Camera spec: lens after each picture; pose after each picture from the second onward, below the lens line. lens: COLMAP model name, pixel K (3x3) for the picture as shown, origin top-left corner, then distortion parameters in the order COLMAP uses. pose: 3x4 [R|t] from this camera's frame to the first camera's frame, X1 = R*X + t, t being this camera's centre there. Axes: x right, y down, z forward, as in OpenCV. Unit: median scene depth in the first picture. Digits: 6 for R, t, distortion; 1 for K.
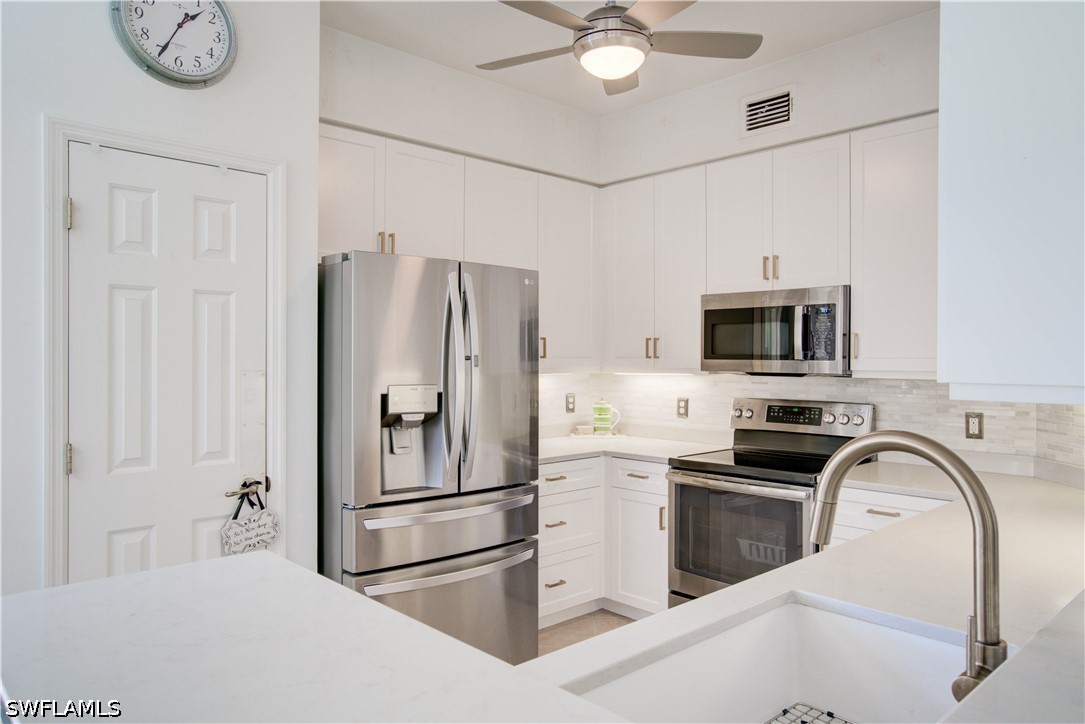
lens RADIAL K [[732.6, 0, 538.6], [0, 732.6, 360.6], [0, 0, 1]] dist [-0.017832, 0.009471]
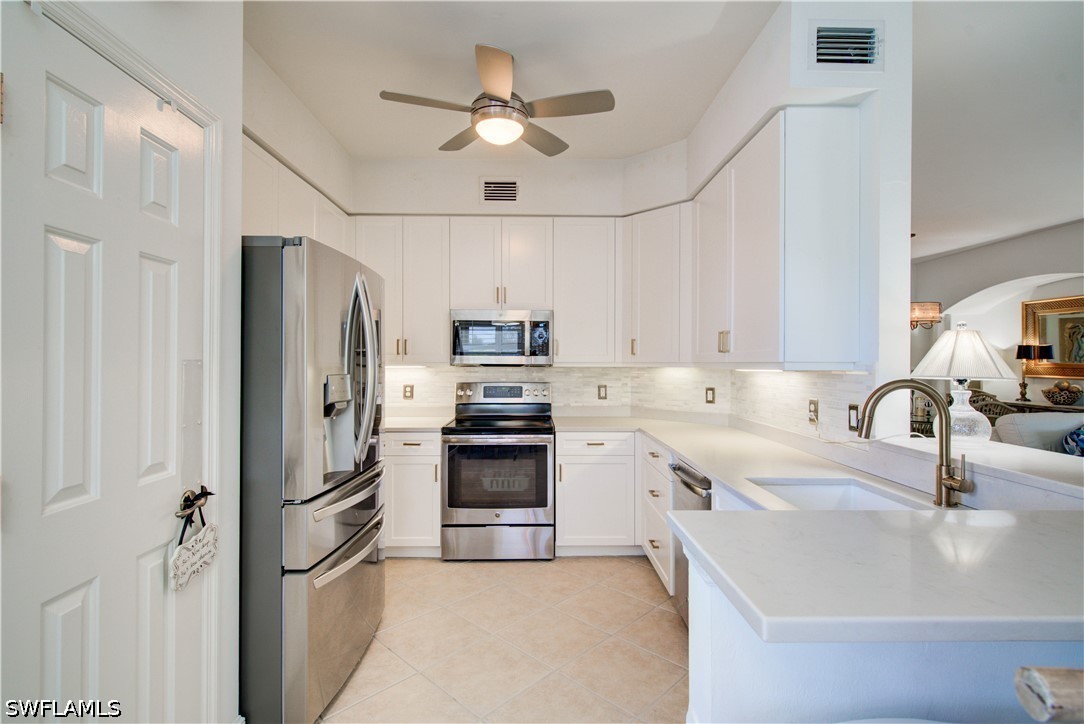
lens RADIAL K [[507.8, 0, 543.3], [0, 507.8, 361.8], [0, 0, 1]] dist [0.003587, -0.004484]
pose [[0.668011, -0.000998, 0.744151, -0.397611], [0.002321, 0.999997, -0.000743, 0.012163], [-0.744148, 0.002224, 0.668011, 0.229551]]
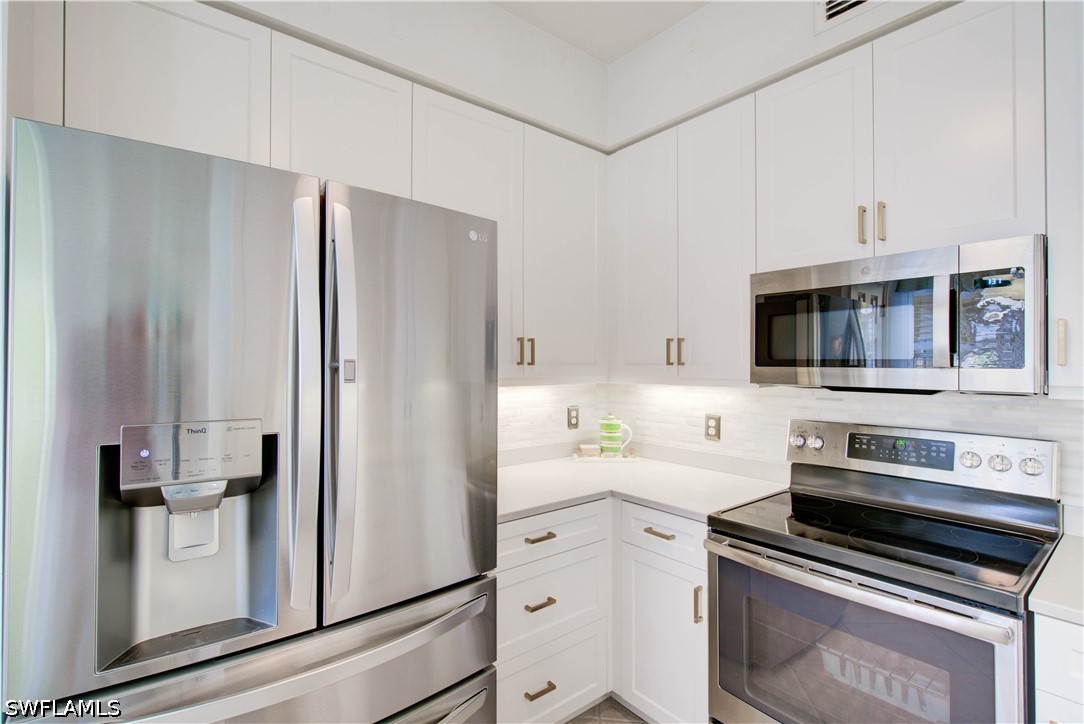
lens RADIAL K [[507.8, 0, 536.1], [0, 507.8, 361.7], [0, 0, 1]] dist [0.003587, -0.004484]
pose [[0.997413, -0.001864, -0.071856, 0.055788], [0.001194, 0.999955, -0.009360, -0.002050], [0.071871, 0.009250, 0.997371, 0.527227]]
